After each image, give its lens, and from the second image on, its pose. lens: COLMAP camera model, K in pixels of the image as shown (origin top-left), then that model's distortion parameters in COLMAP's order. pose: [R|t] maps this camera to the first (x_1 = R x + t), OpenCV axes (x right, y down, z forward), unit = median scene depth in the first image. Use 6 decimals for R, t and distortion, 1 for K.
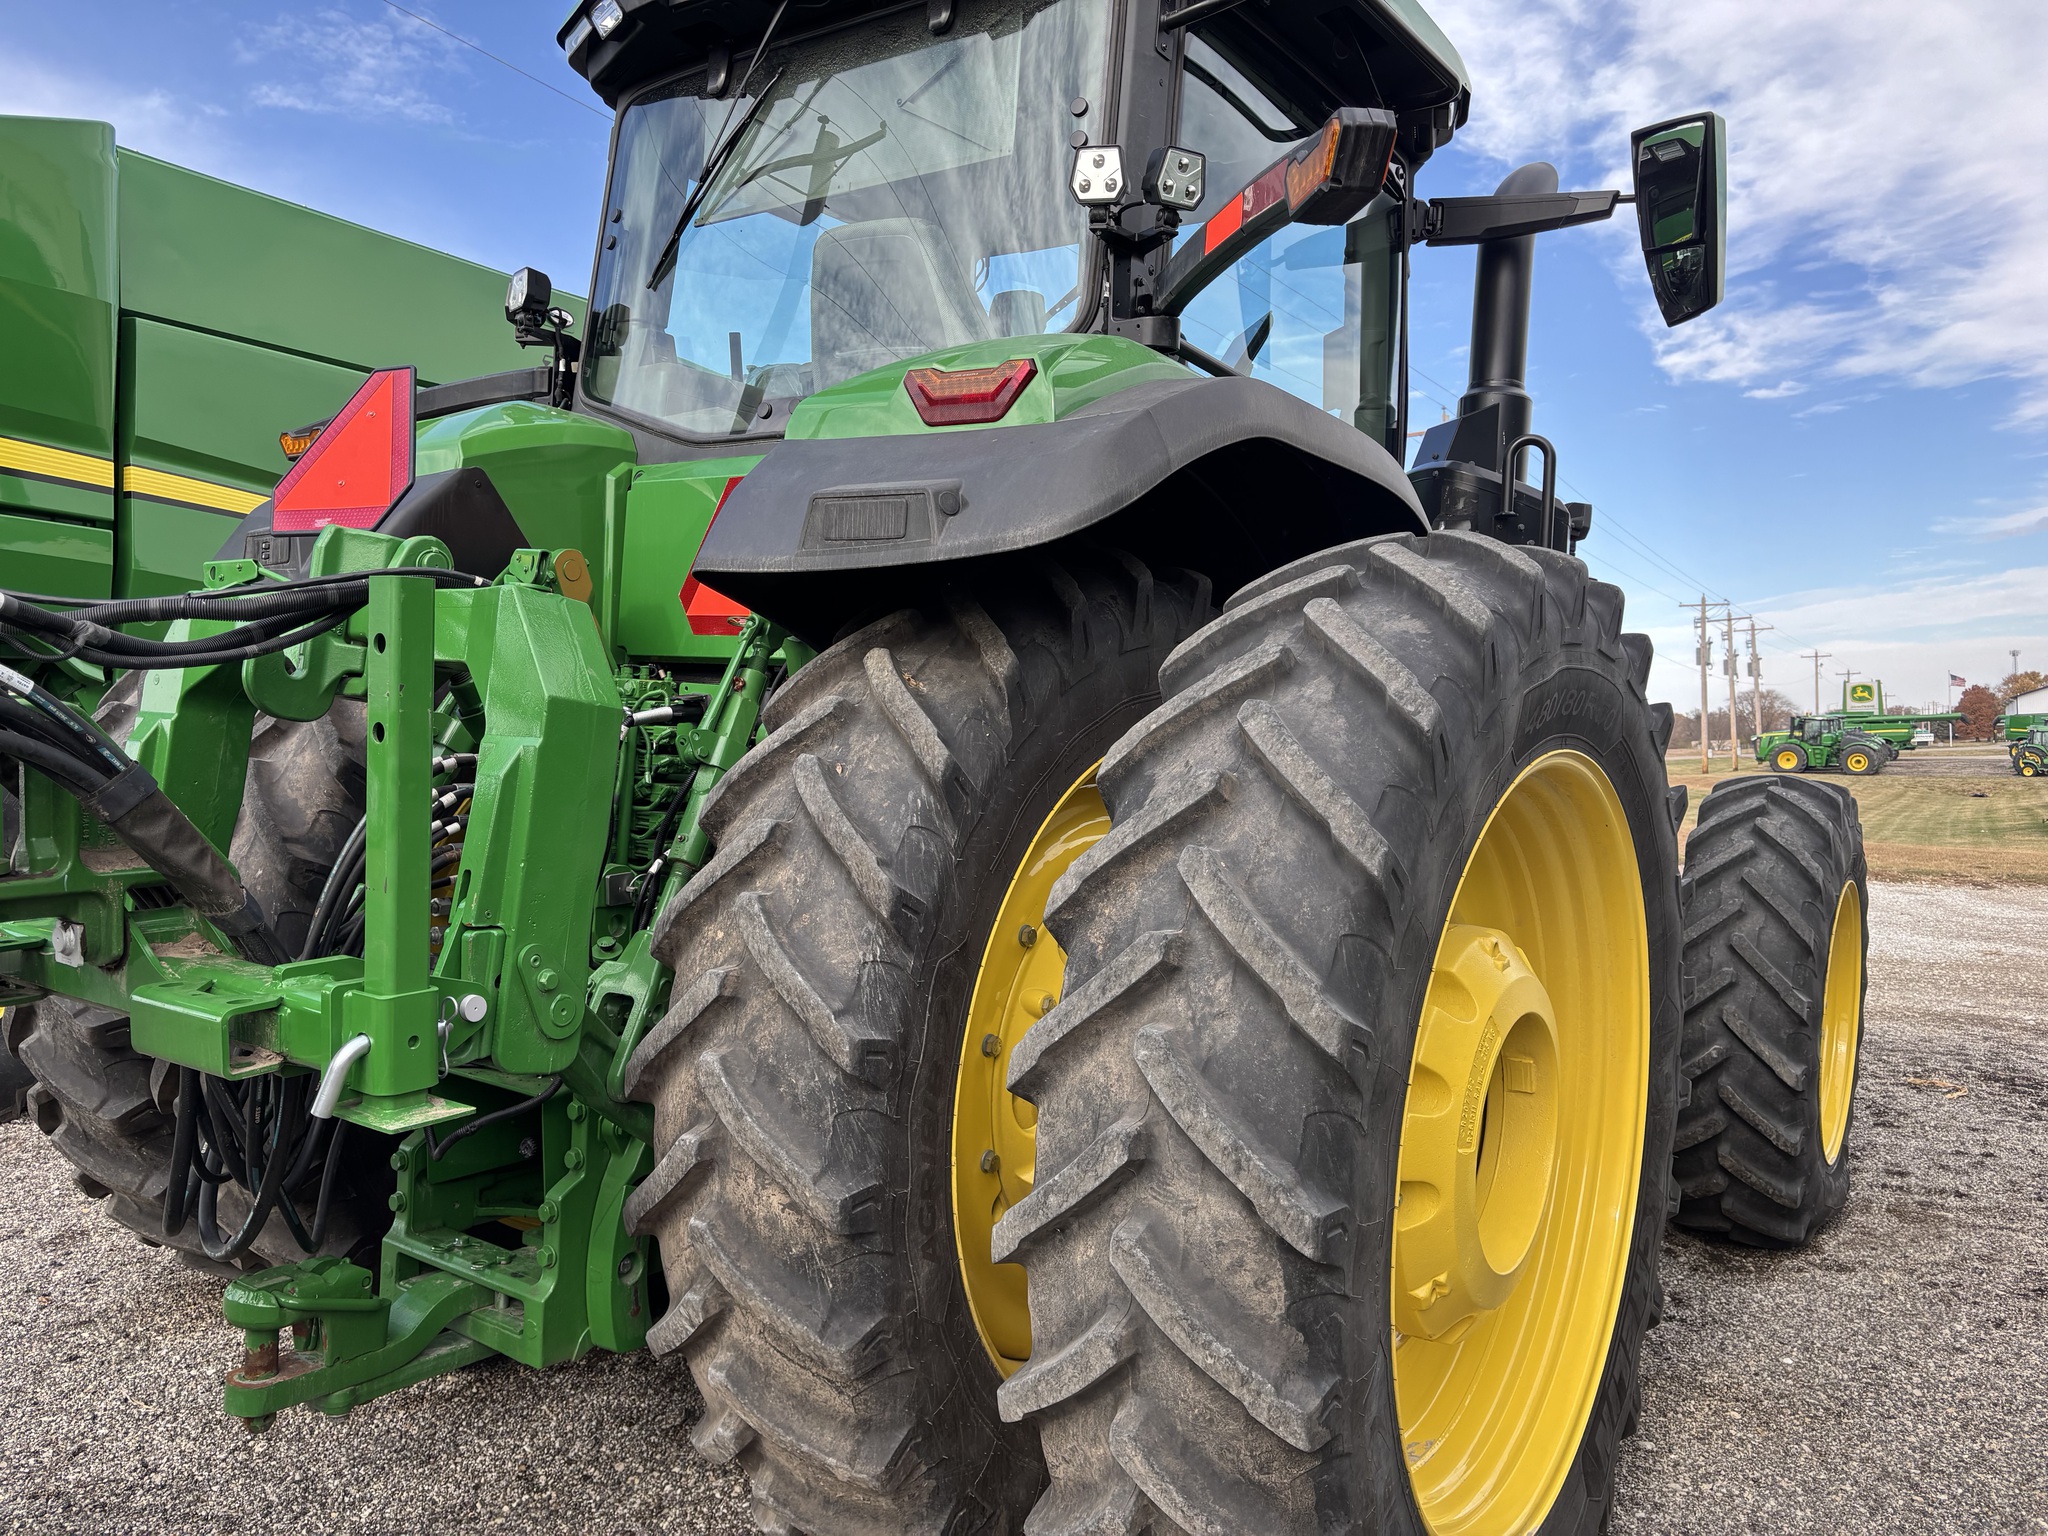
lens RADIAL K [[1529.1, 0, 991.8], [0, 1529.1, 779.3], [0, 0, 1]] dist [0.022859, -0.031530]
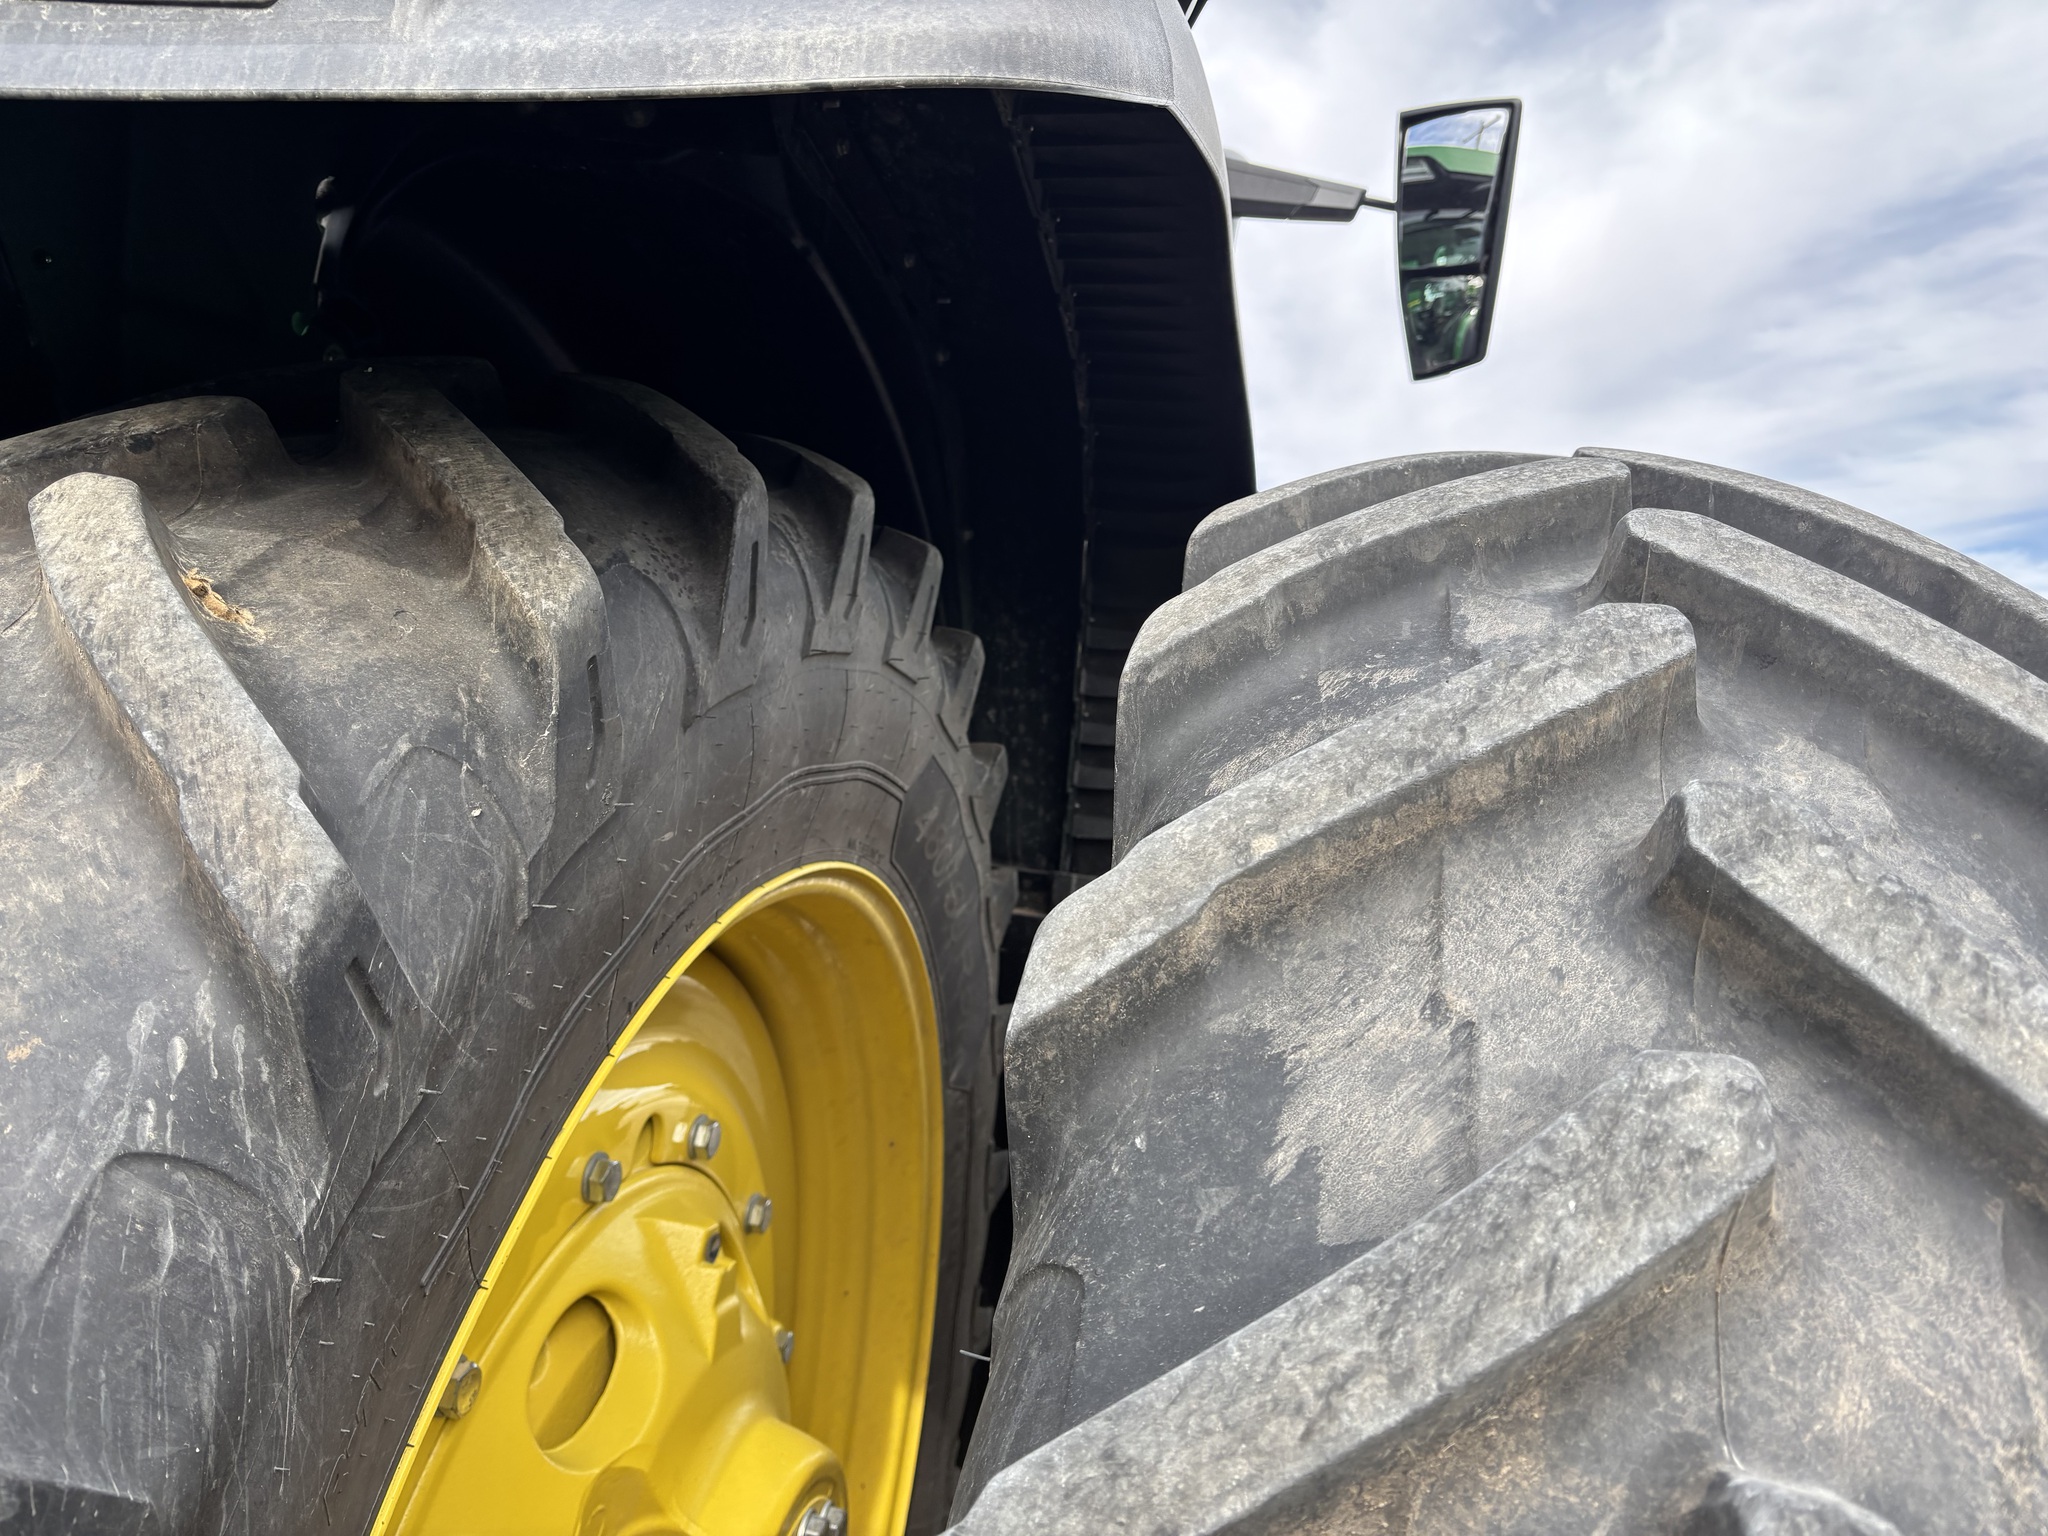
lens RADIAL K [[1529.1, 0, 1011.7], [0, 1529.1, 756.2], [0, 0, 1]] dist [0.022859, -0.031530]
pose [[0.894545, 0.131162, 0.427301, -0.036888], [-0.085480, 0.988533, -0.124484, -0.011749], [-0.438728, 0.074831, 0.895499, 0.669768]]
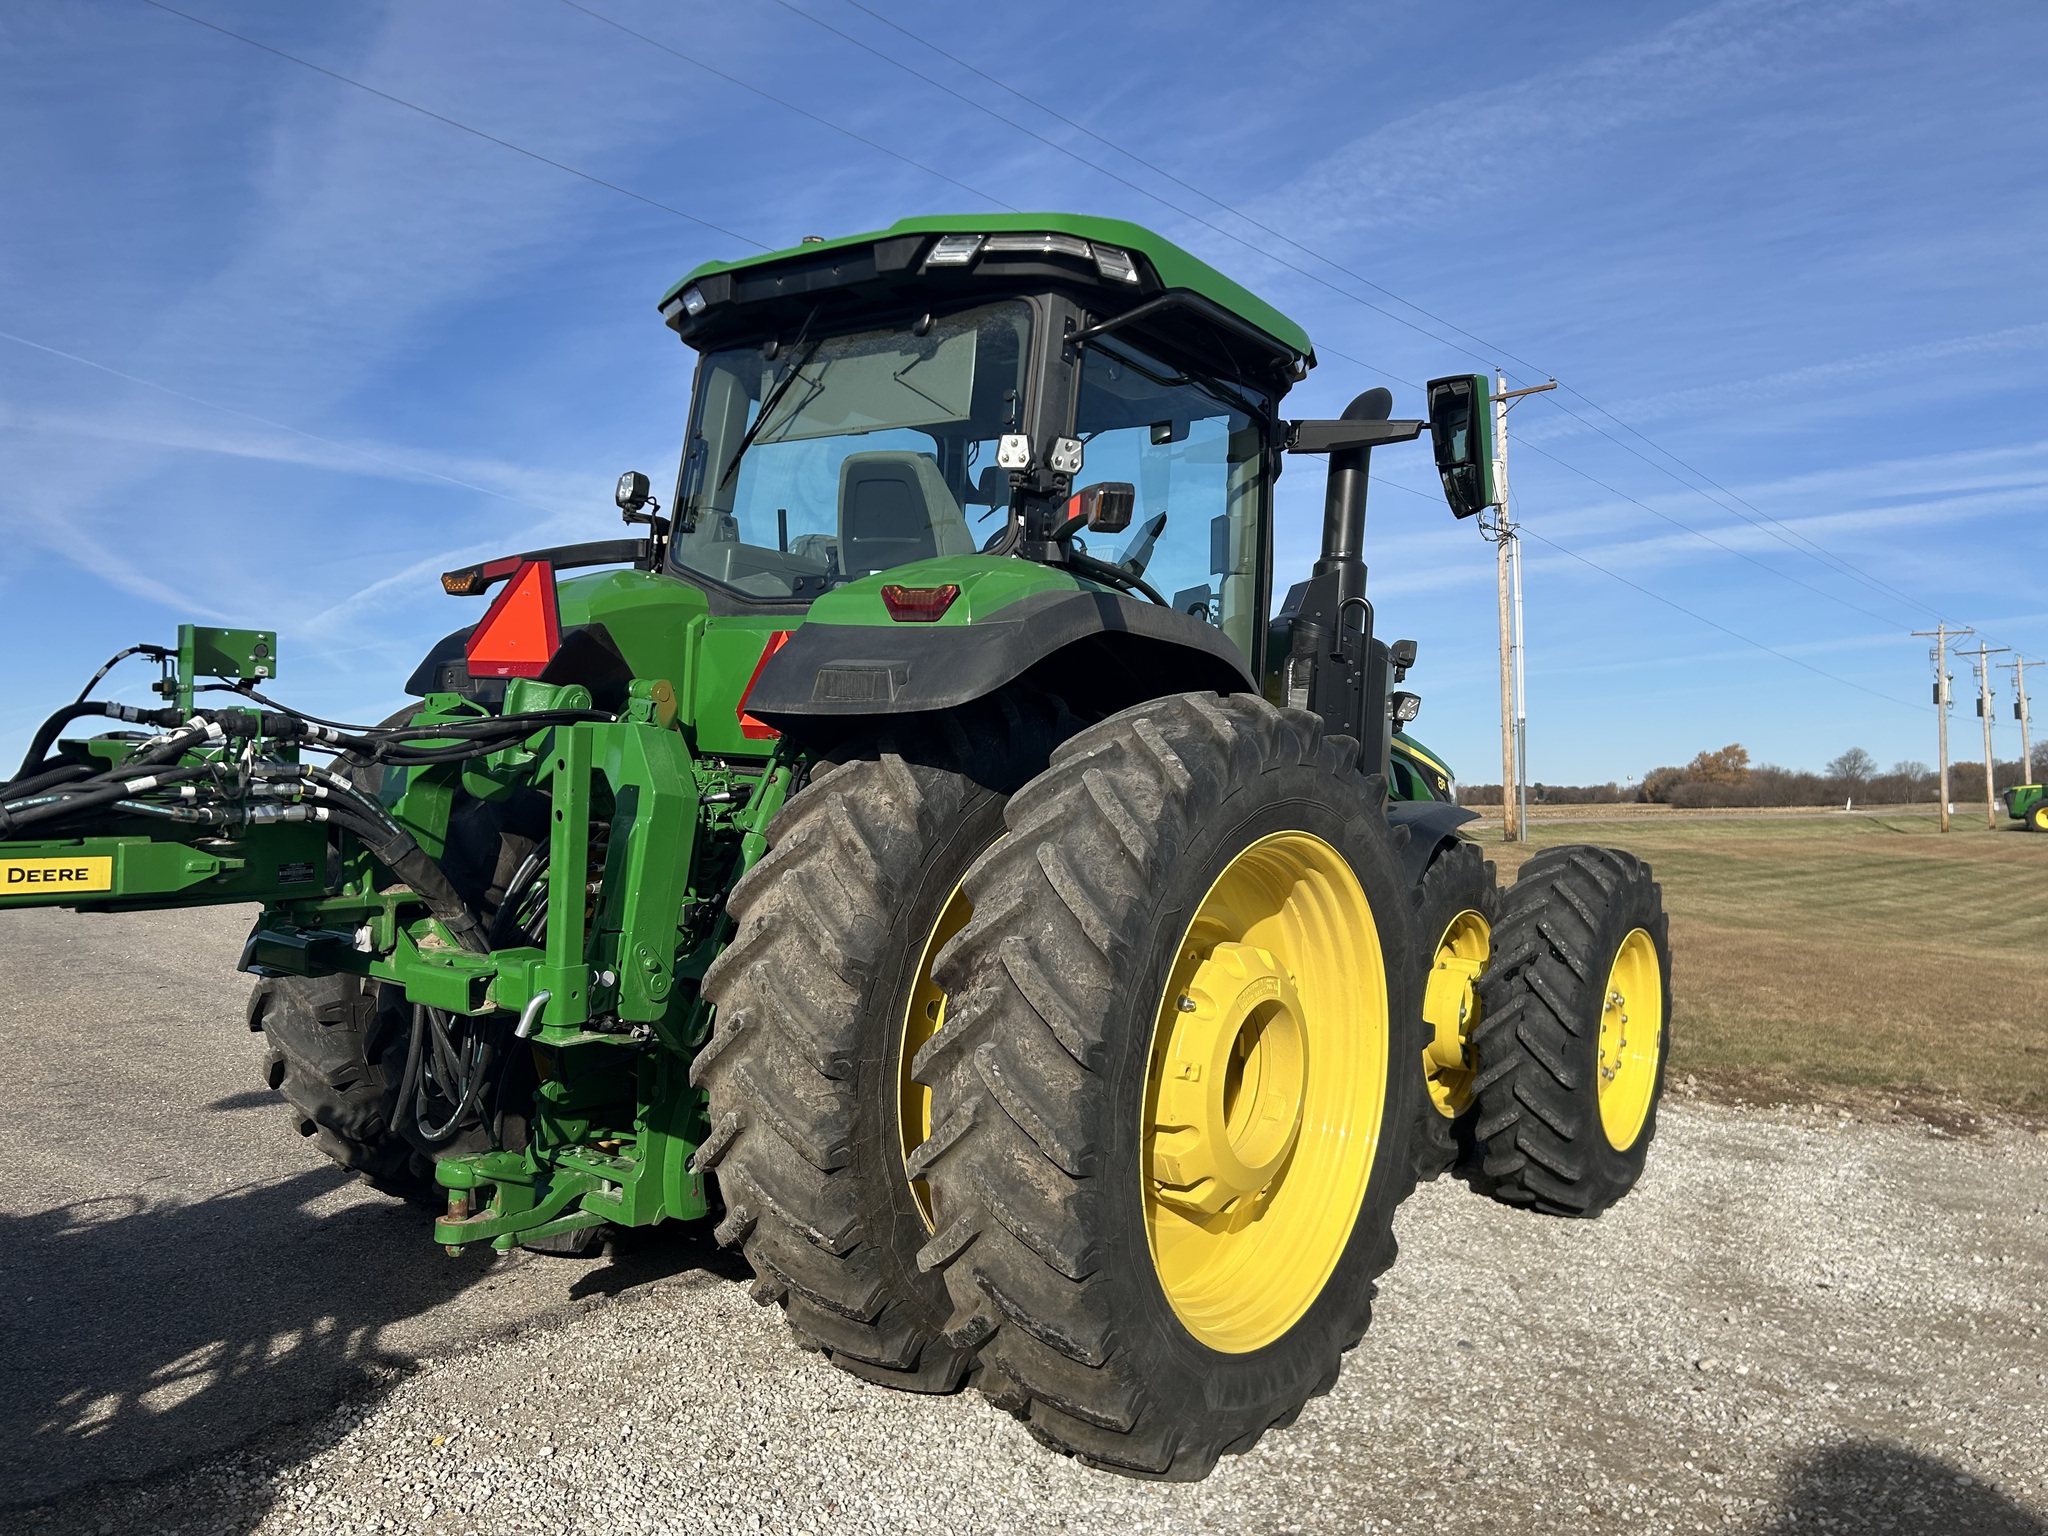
lens RADIAL K [[1529.1, 0, 1015.0], [0, 1529.1, 764.9], [0, 0, 1]] dist [0.022859, -0.031530]
pose [[0.999663, 0.014382, -0.021593, 0.118066], [-0.015282, 0.998997, -0.042078, -0.018351], [0.020966, 0.042394, 0.998881, -0.563310]]
